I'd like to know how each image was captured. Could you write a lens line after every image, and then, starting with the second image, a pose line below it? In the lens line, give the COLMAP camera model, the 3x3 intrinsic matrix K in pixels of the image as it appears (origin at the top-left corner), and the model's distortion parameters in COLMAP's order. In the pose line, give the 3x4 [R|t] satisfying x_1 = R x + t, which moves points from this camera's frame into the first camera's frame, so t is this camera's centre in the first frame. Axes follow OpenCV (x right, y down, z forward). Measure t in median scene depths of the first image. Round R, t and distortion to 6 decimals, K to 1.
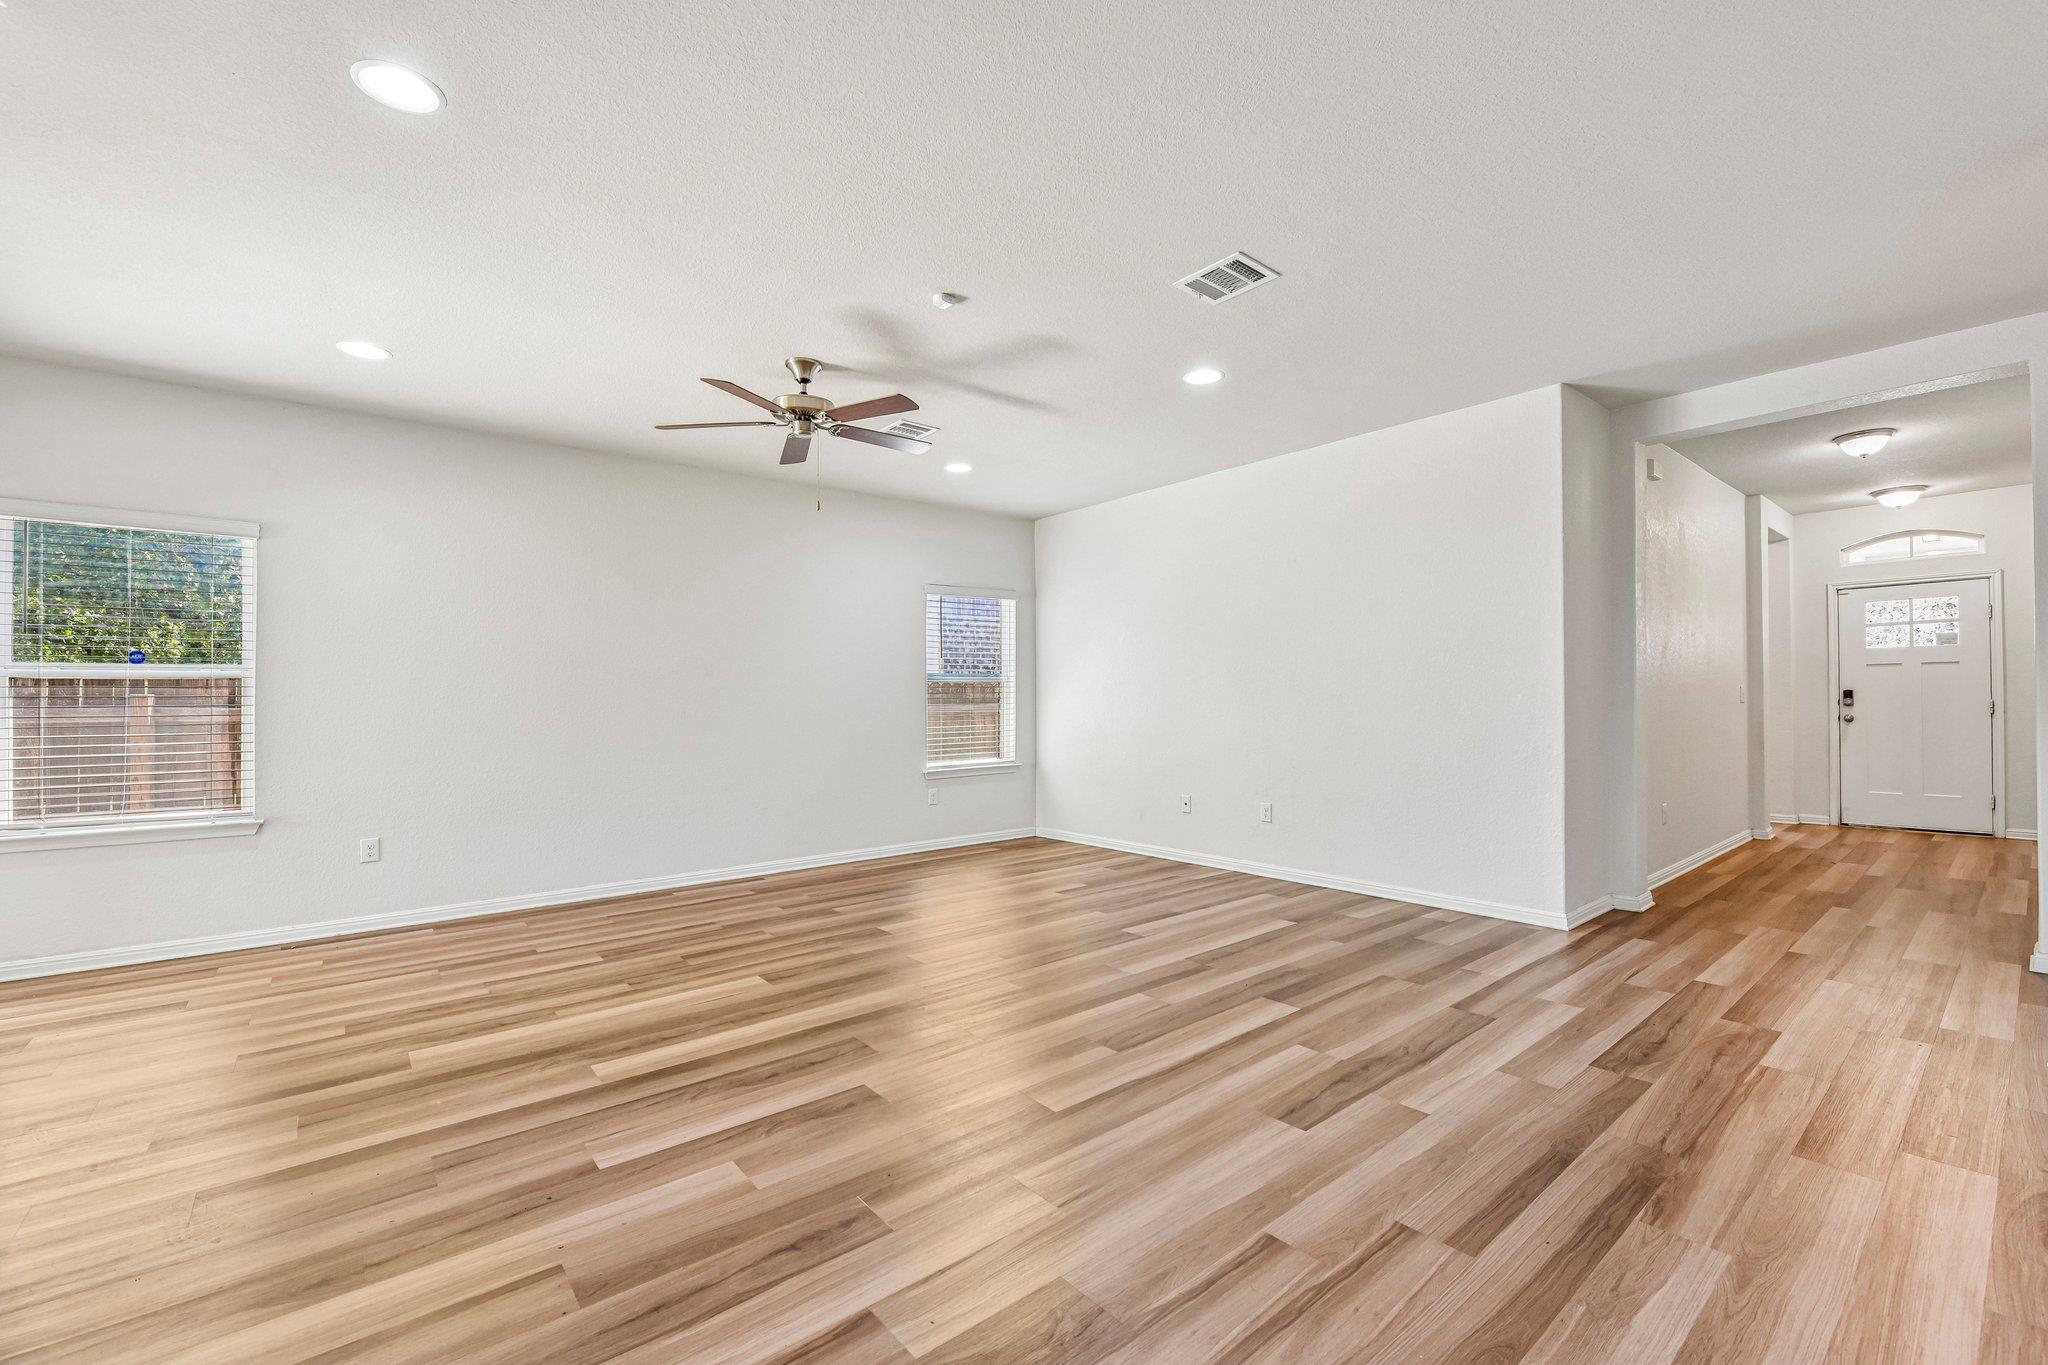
lens RADIAL K [[843.0, 0, 1030.1], [0, 843.0, 700.3], [0, 0, 1]] dist [-0.001894, -0.000256]
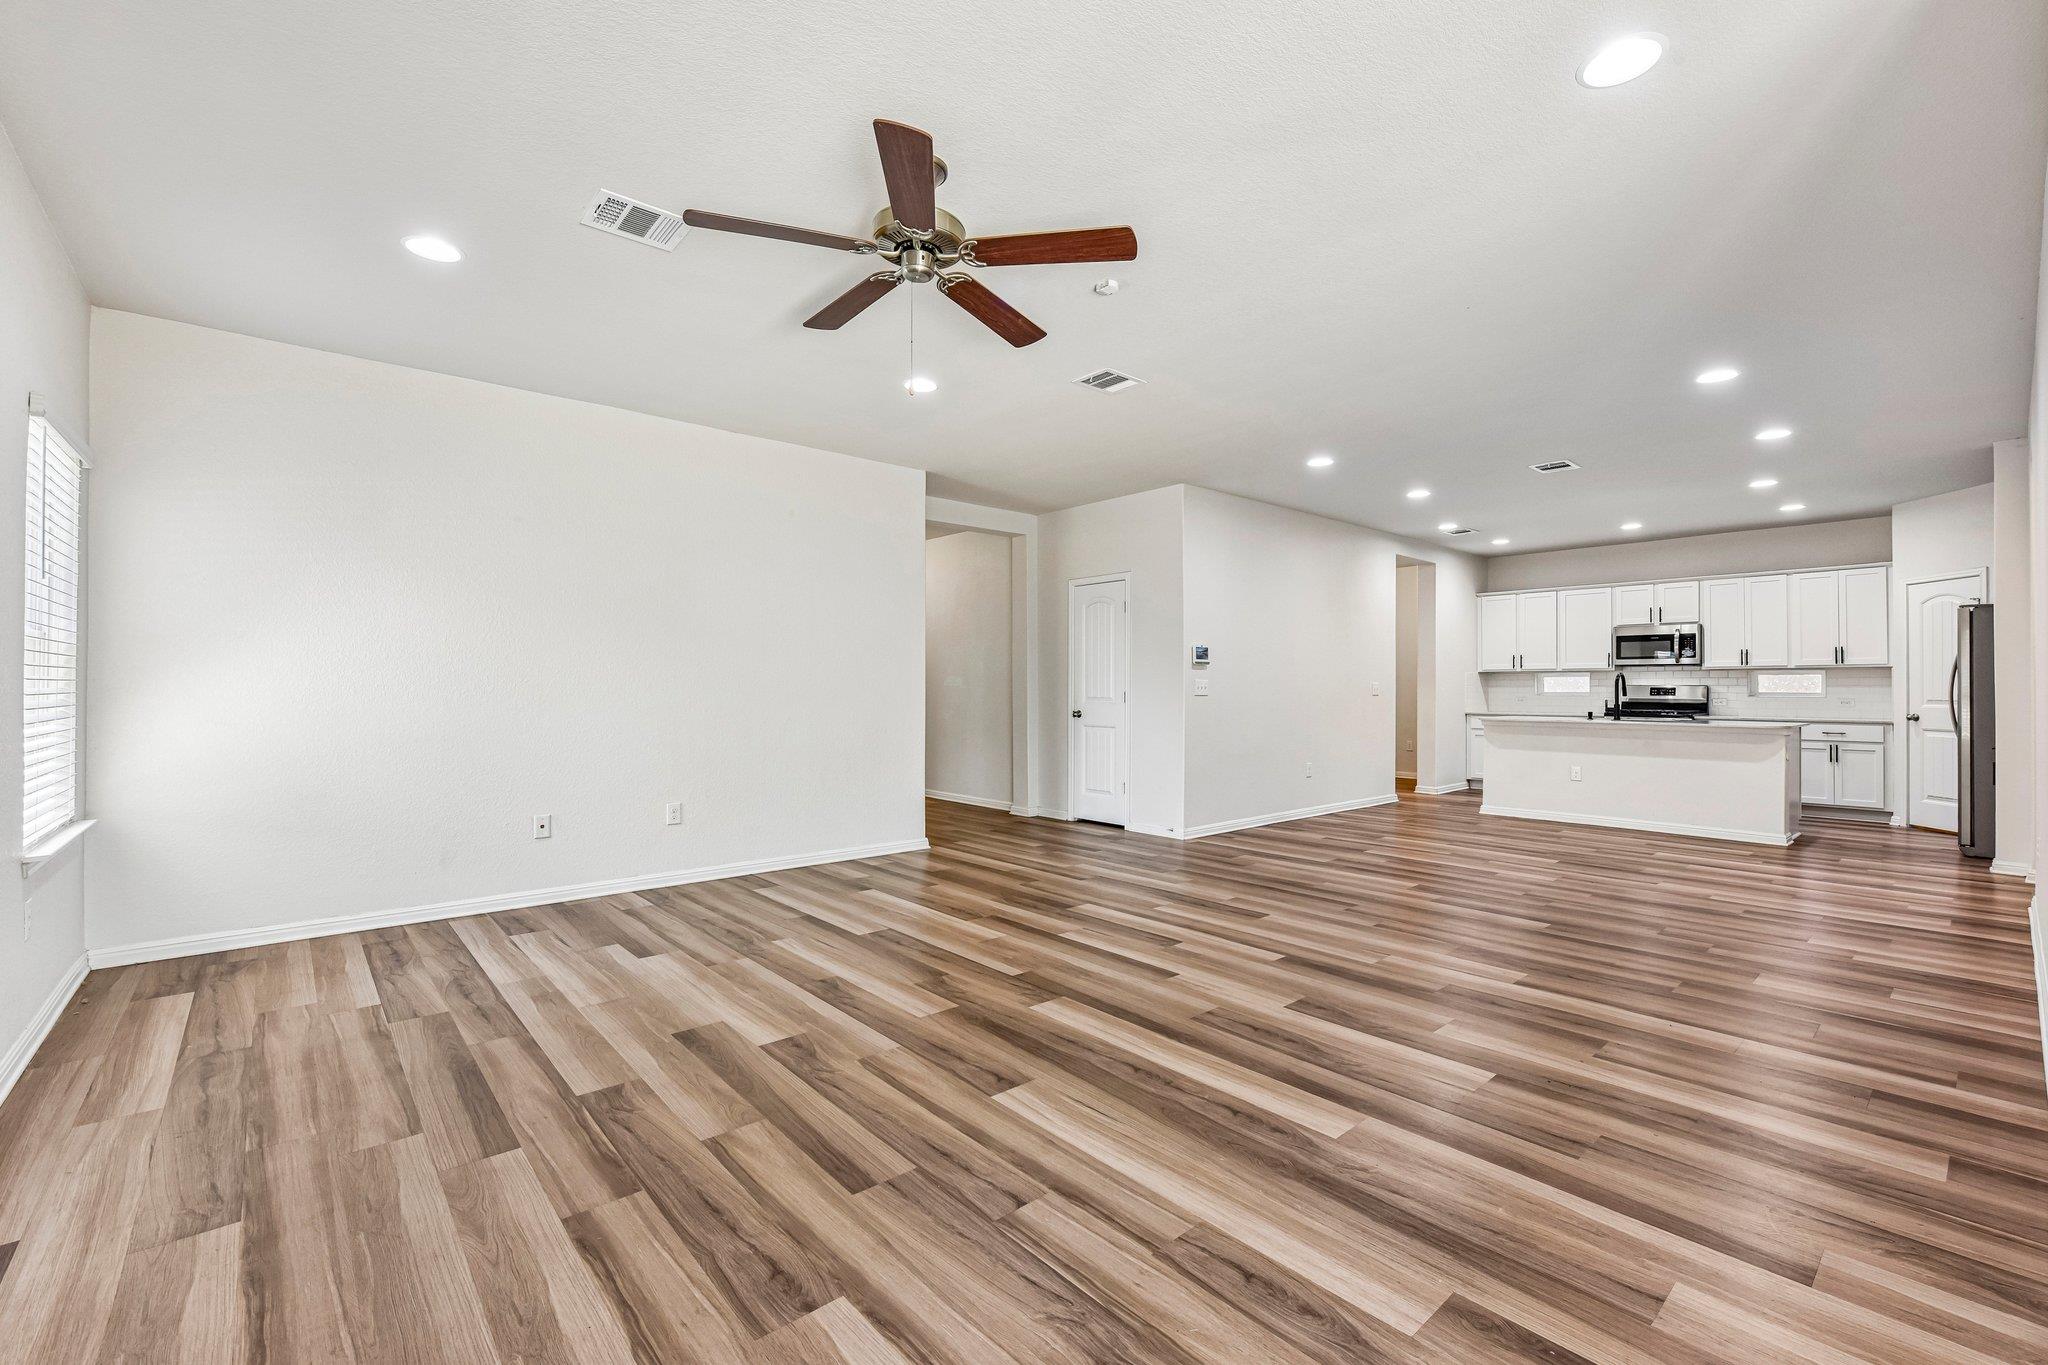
lens RADIAL K [[885.4, 0, 1034.2], [0, 885.4, 681.8], [0, 0, 1]] dist [-0.001036, -0.000682]
pose [[-0.036820, 0.019924, 0.999123, -0.975521], [-0.000644, 0.999801, -0.019961, 0.018333], [-0.999322, -0.001378, -0.036800, 0.951849]]
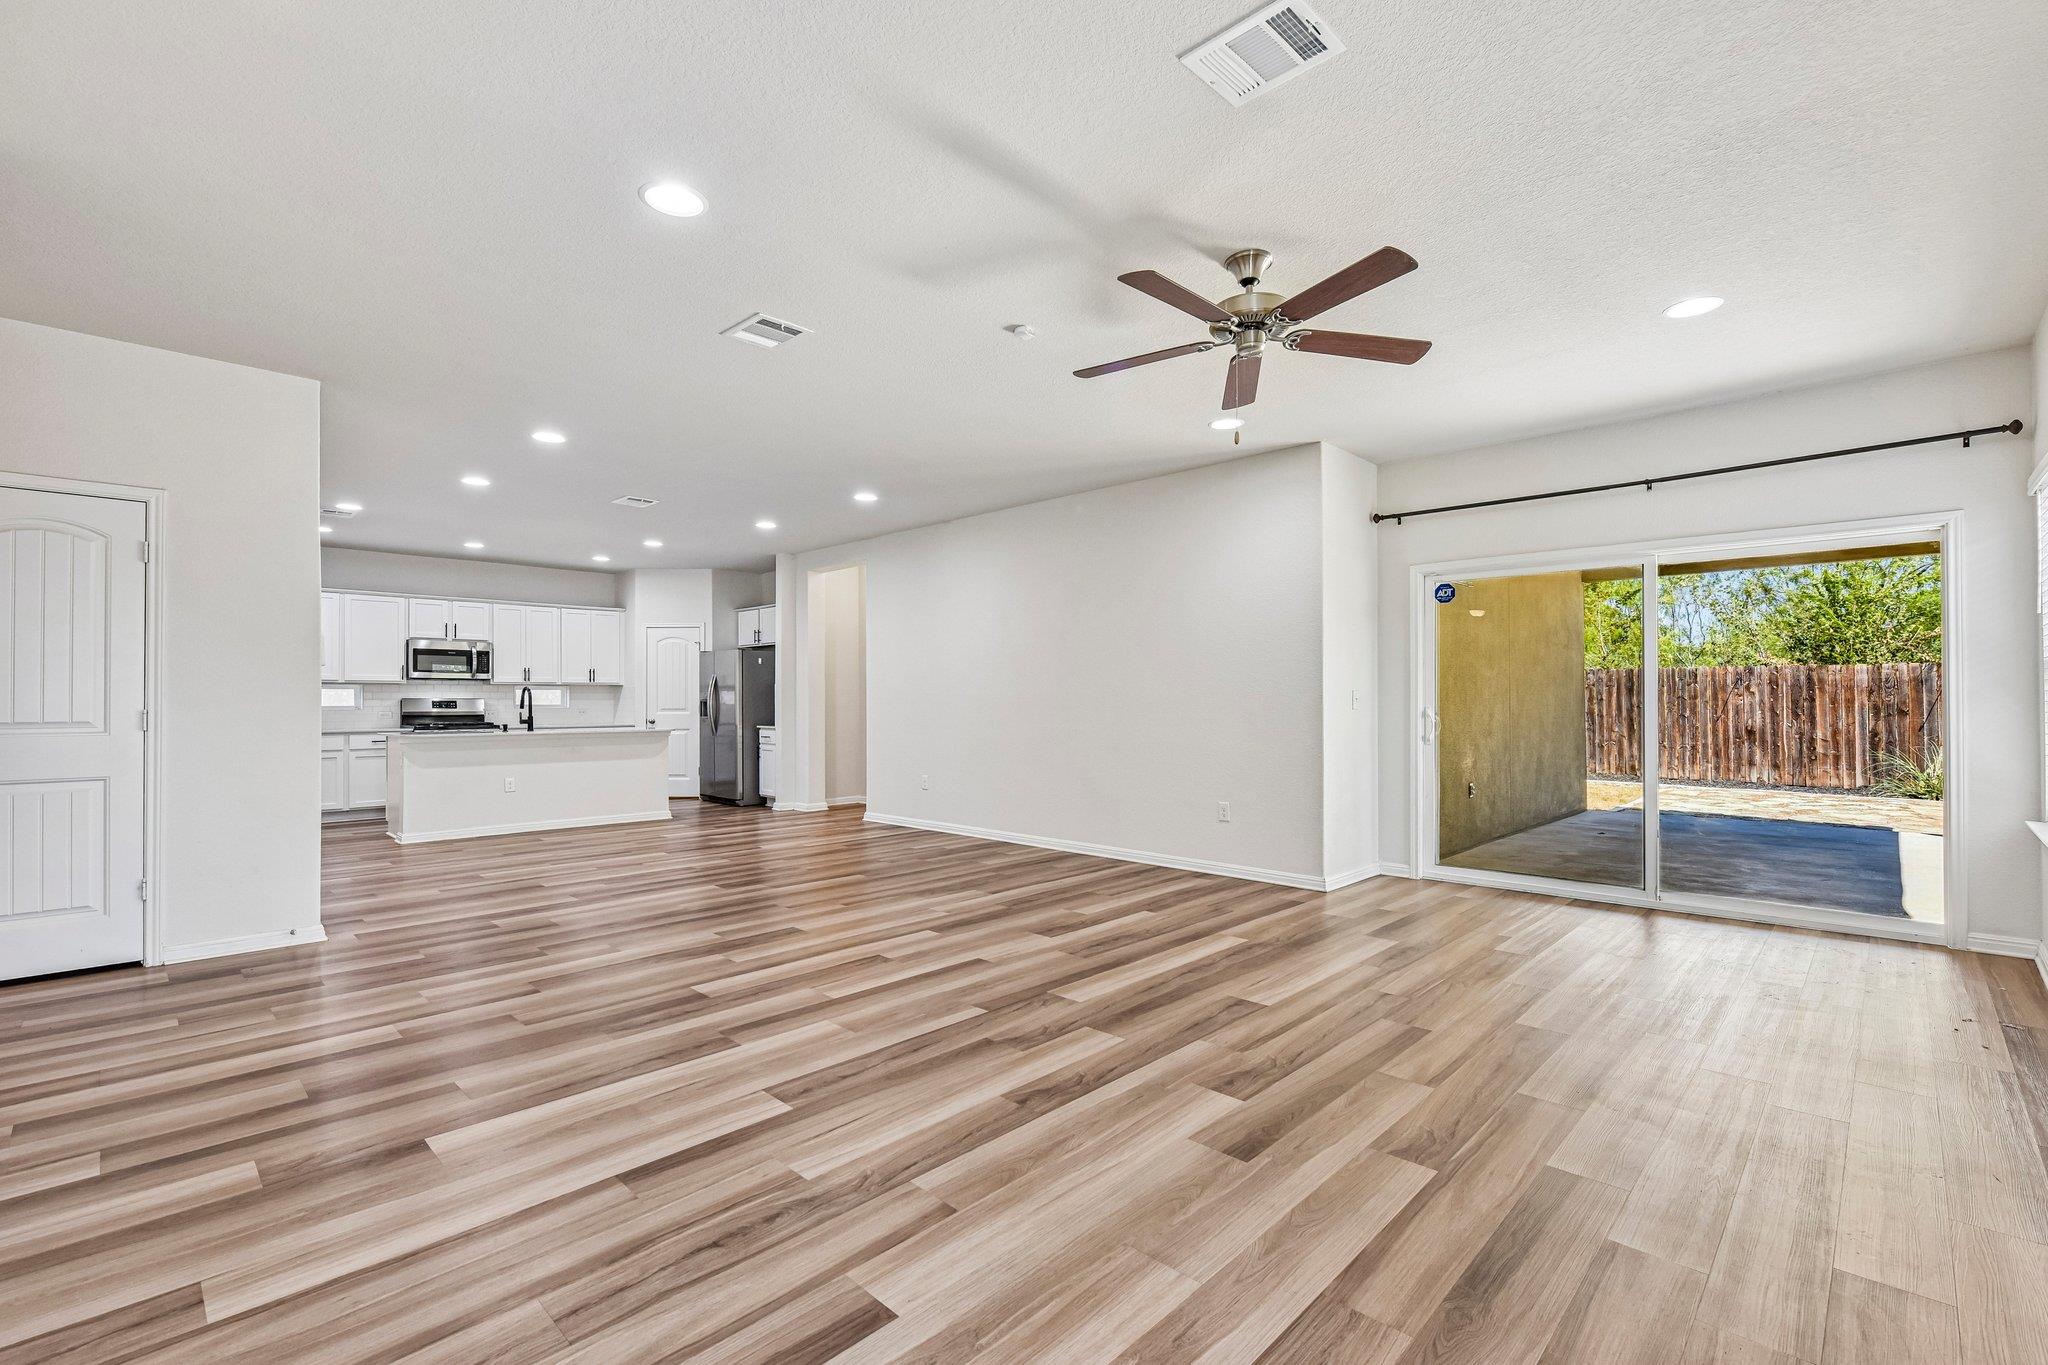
lens RADIAL K [[885.4, 0, 1034.2], [0, 885.4, 681.8], [0, 0, 1]] dist [-0.001036, -0.000682]
pose [[-0.991961, 0.013720, -0.125795, 0.022371], [0.016425, 0.999655, -0.020485, 0.009719], [0.125471, -0.022386, -0.991845, 1.800361]]
